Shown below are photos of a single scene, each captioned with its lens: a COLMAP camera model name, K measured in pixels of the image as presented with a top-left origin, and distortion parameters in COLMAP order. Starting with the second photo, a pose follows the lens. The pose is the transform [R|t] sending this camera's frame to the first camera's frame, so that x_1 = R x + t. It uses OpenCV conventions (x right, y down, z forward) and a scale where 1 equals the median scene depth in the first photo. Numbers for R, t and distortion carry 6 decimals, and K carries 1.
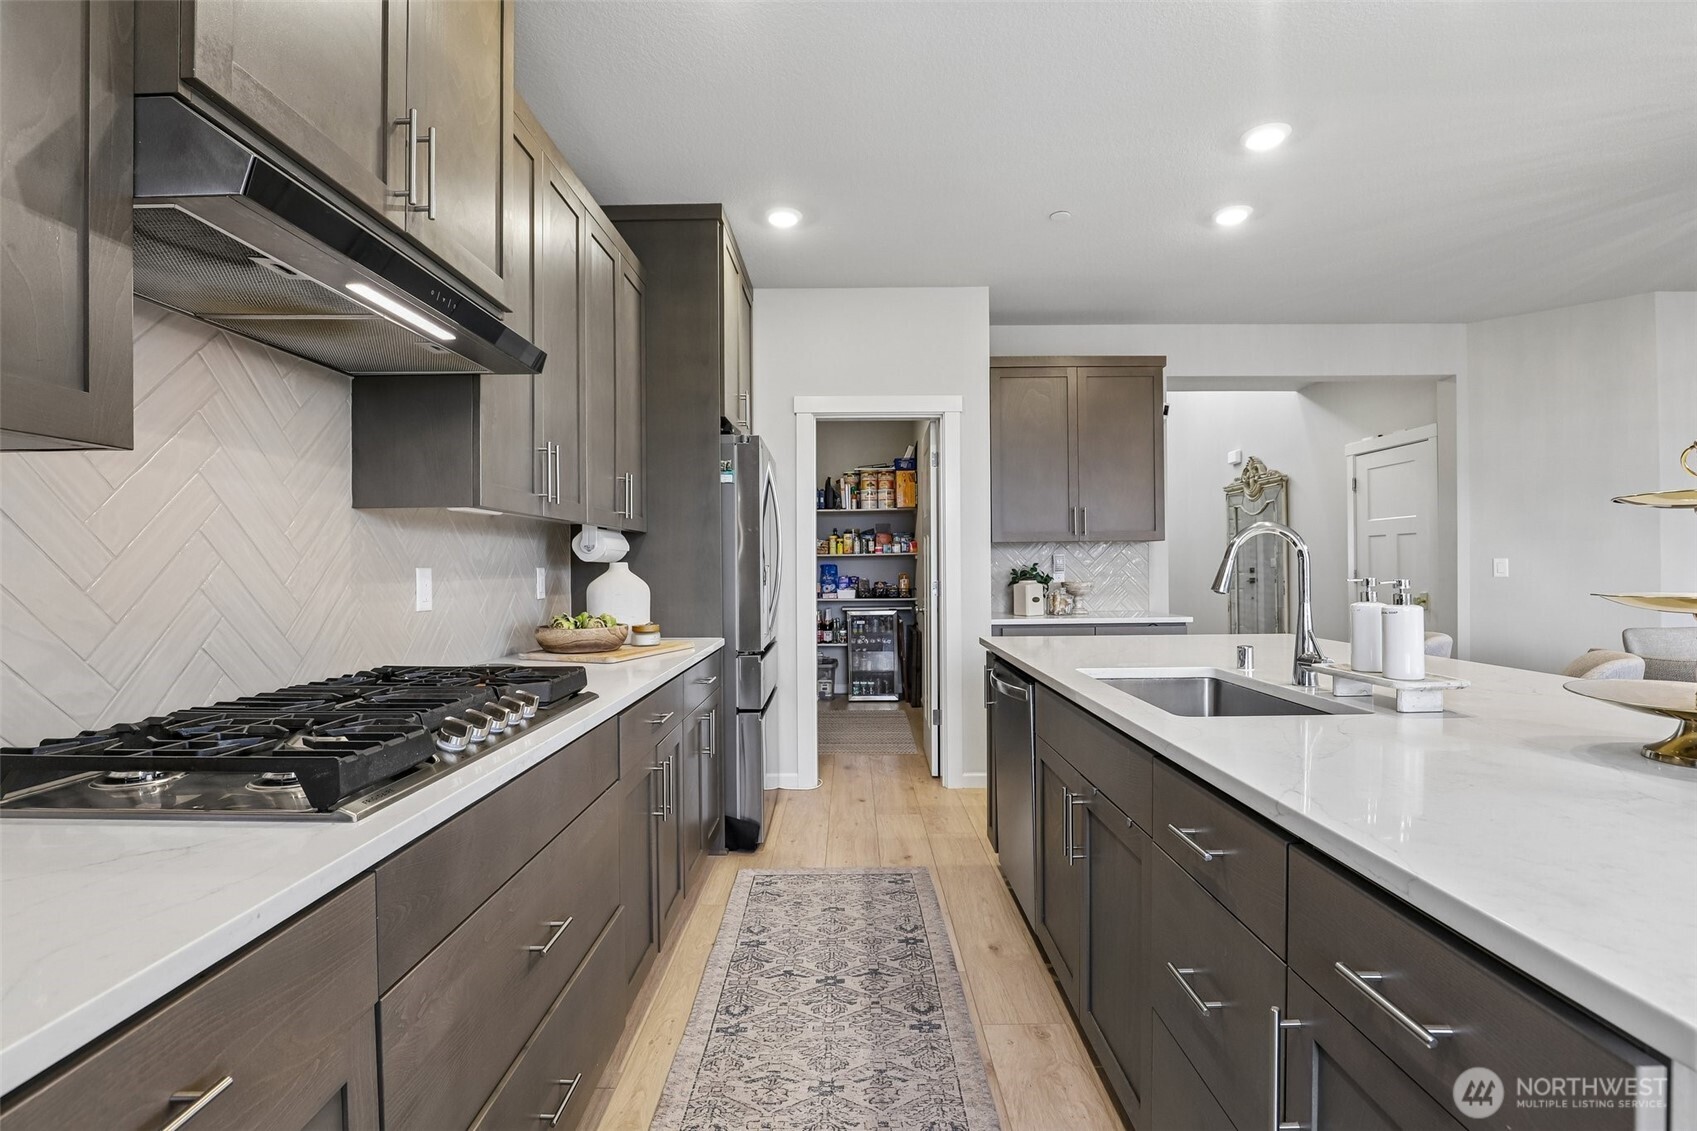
lens RADIAL K [[780.9, 0, 847.5], [0, 780.9, 562.7], [0, 0, 1]] dist [-0.017394, 0.005846]
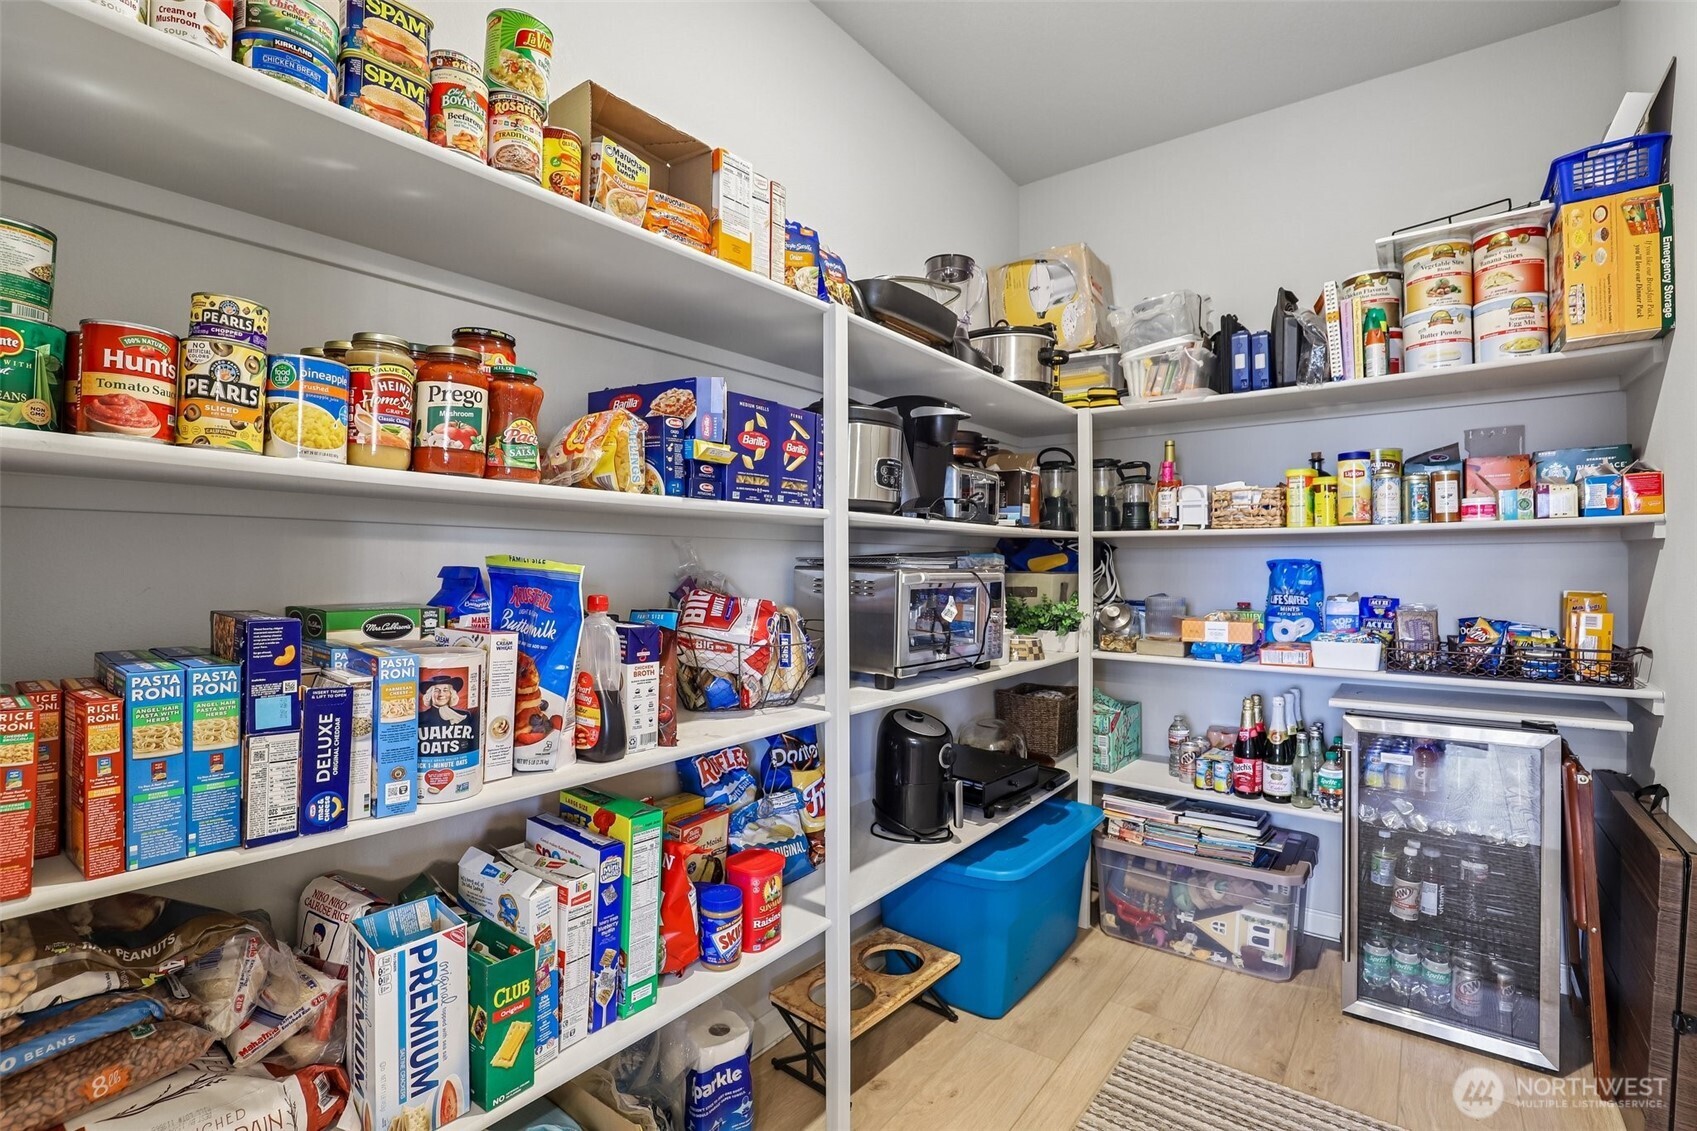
lens RADIAL K [[780.9, 0, 876.9], [0, 780.9, 560.3], [0, 0, 1]] dist [-0.017394, 0.005846]
pose [[0.811628, 0.005855, -0.584146, 0.027268], [-0.007280, 0.999973, -0.000092, 0.004080], [0.584130, 0.004328, 0.811649, 0.638603]]
